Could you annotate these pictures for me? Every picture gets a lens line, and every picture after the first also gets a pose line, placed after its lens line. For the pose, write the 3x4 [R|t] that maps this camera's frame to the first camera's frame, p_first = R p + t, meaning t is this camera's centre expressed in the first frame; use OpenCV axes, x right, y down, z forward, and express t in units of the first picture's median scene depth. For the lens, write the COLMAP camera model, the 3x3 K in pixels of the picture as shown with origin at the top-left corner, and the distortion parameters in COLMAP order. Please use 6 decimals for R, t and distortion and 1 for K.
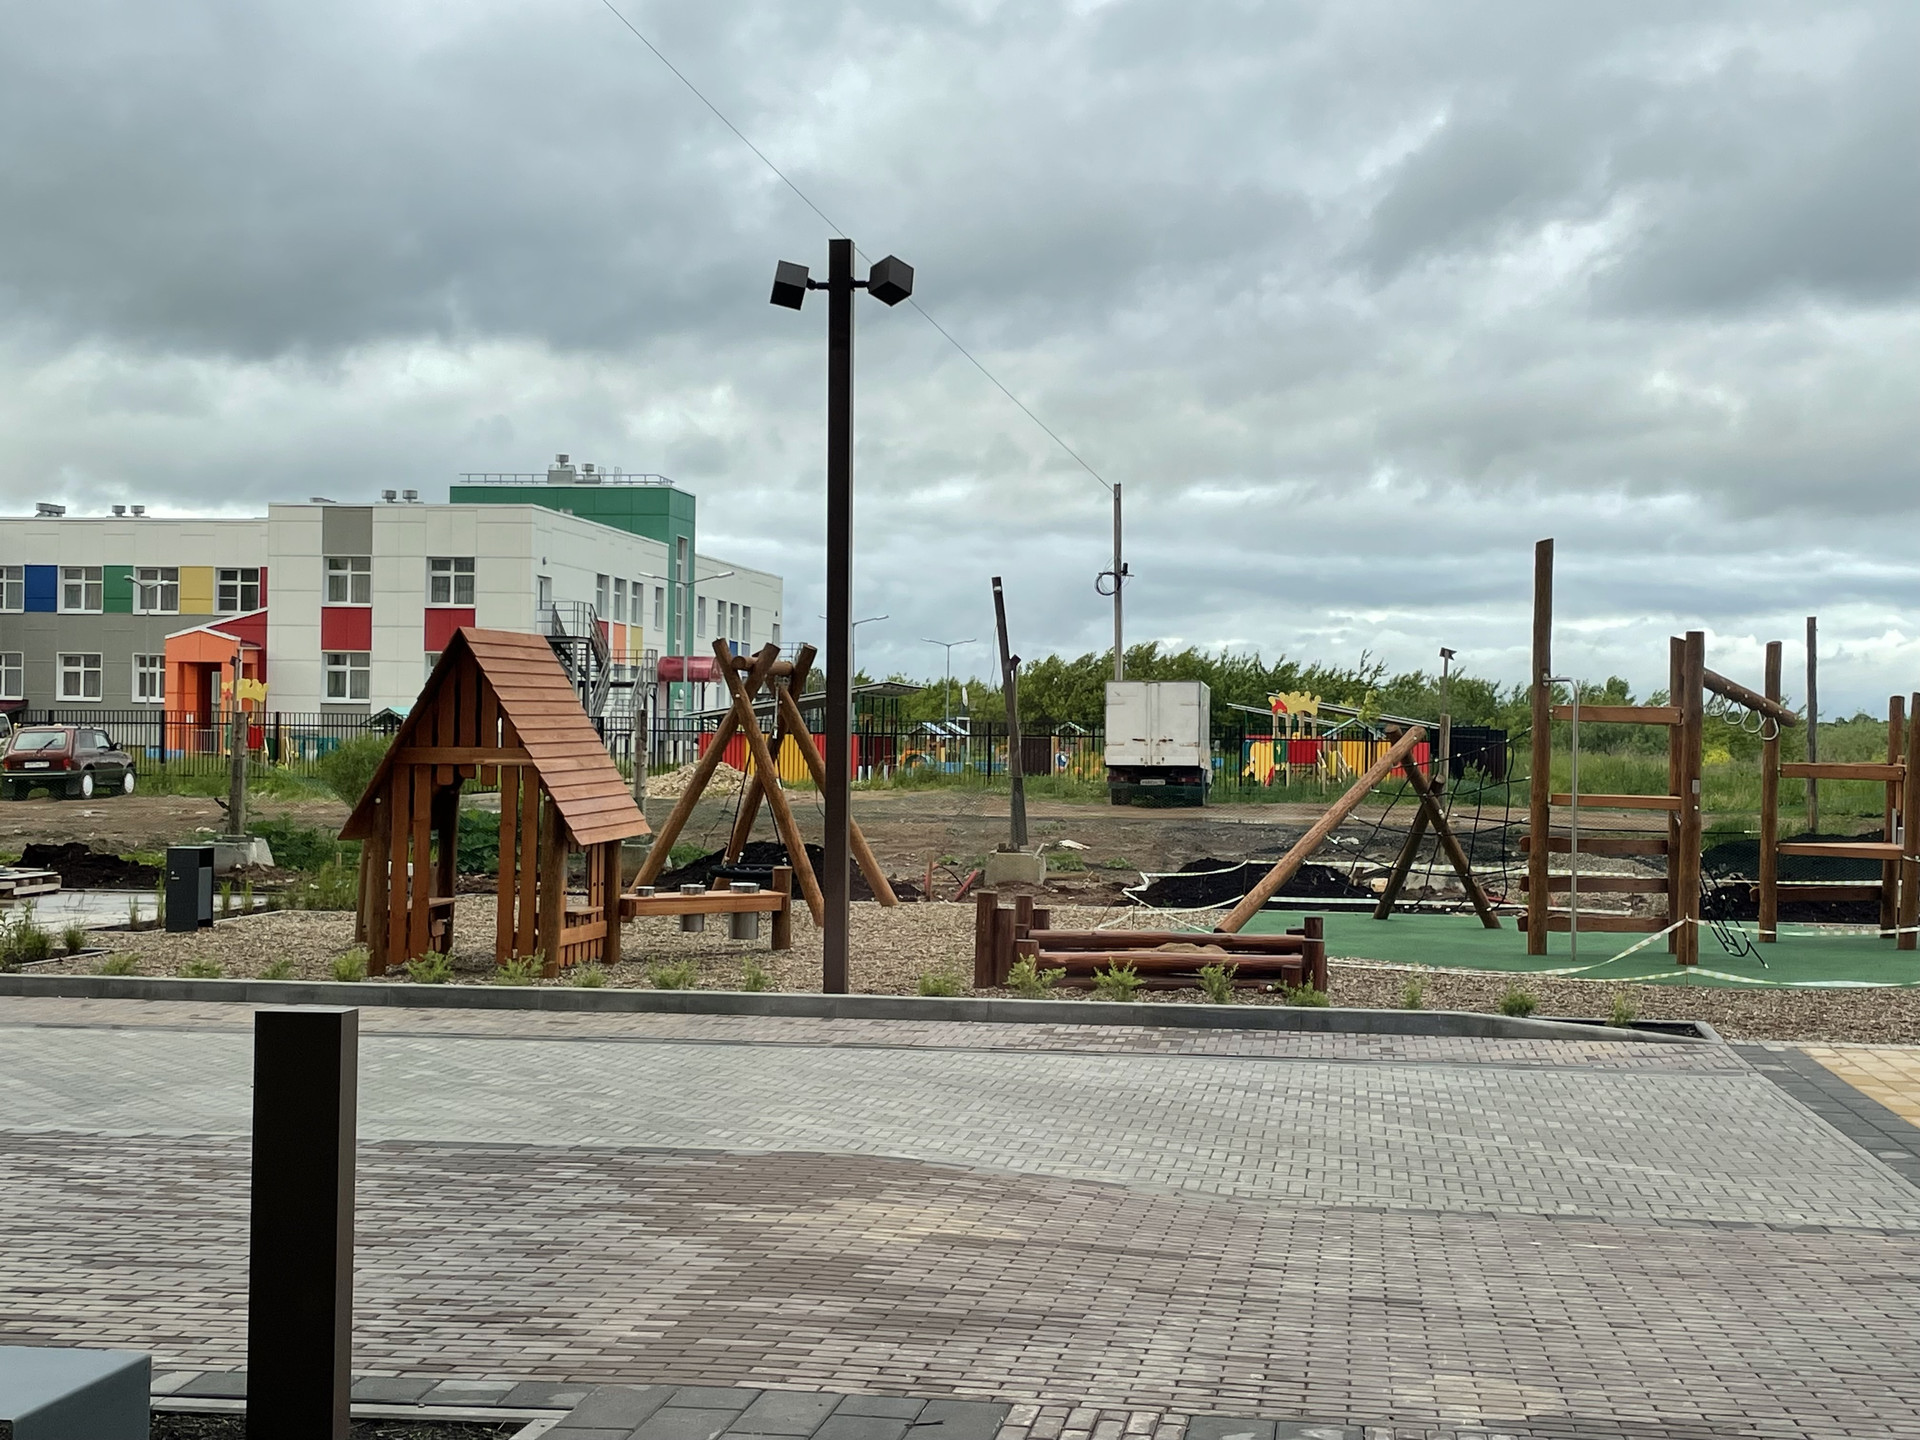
lens RADIAL K [[2468.9, 0, 961.9], [0, 2468.9, 720.3], [0, 0, 1]] dist [0.112193, 0.000000]
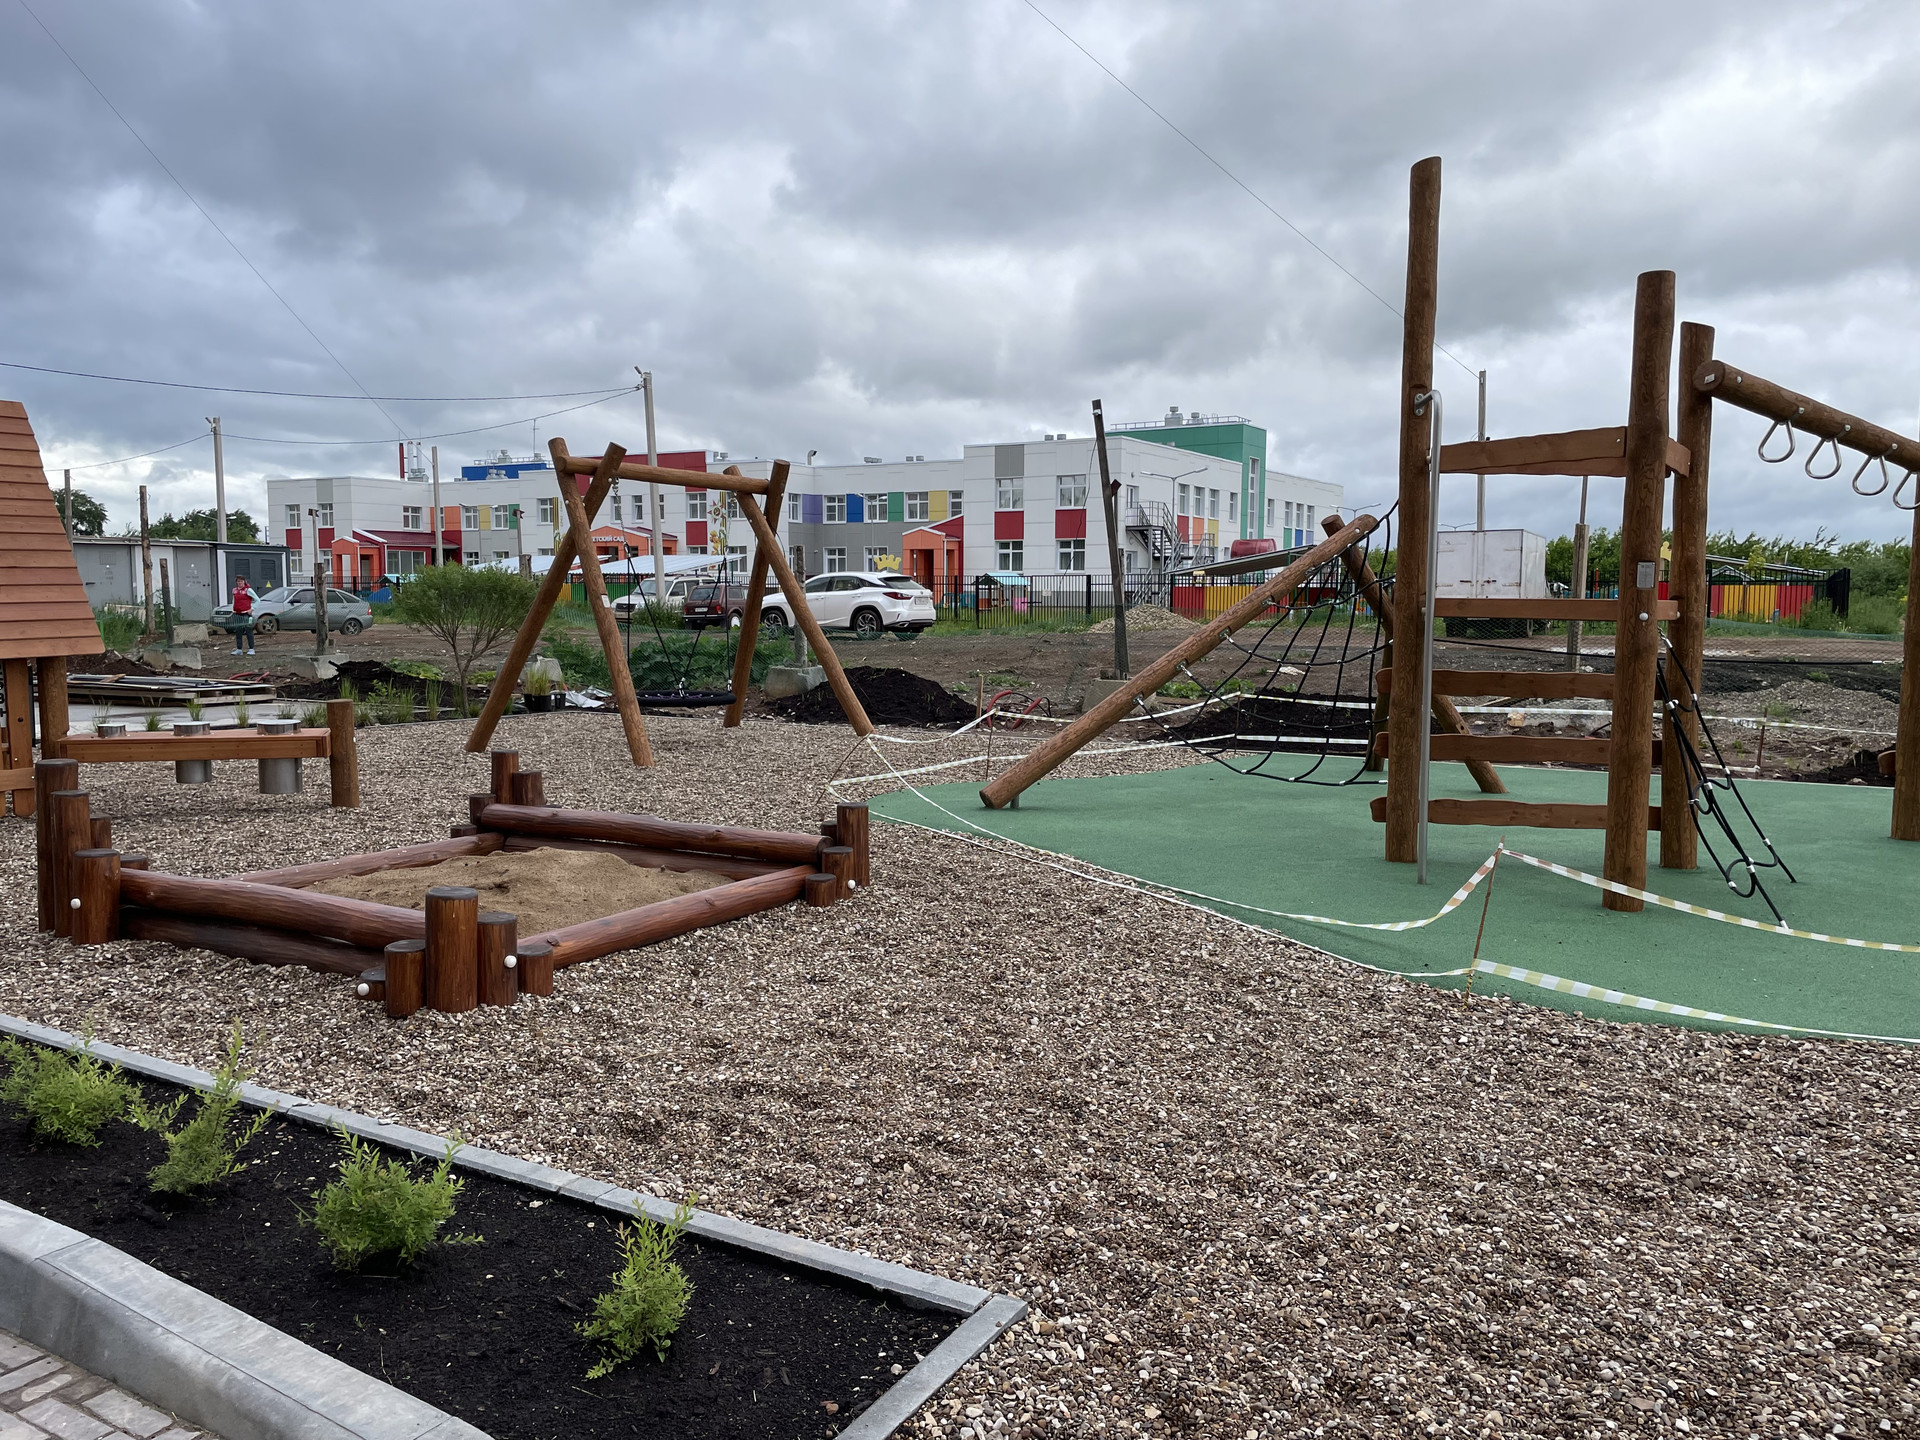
lens RADIAL K [[1427.3, 0, 958.4], [0, 1427.3, 728.7], [0, 0, 1]] dist [0.049379, -0.029771]
pose [[0.923179, 0.025058, -0.383553, 0.062304], [0.011261, 0.995681, 0.092152, 0.006486], [0.384206, -0.089391, 0.918910, 0.148507]]
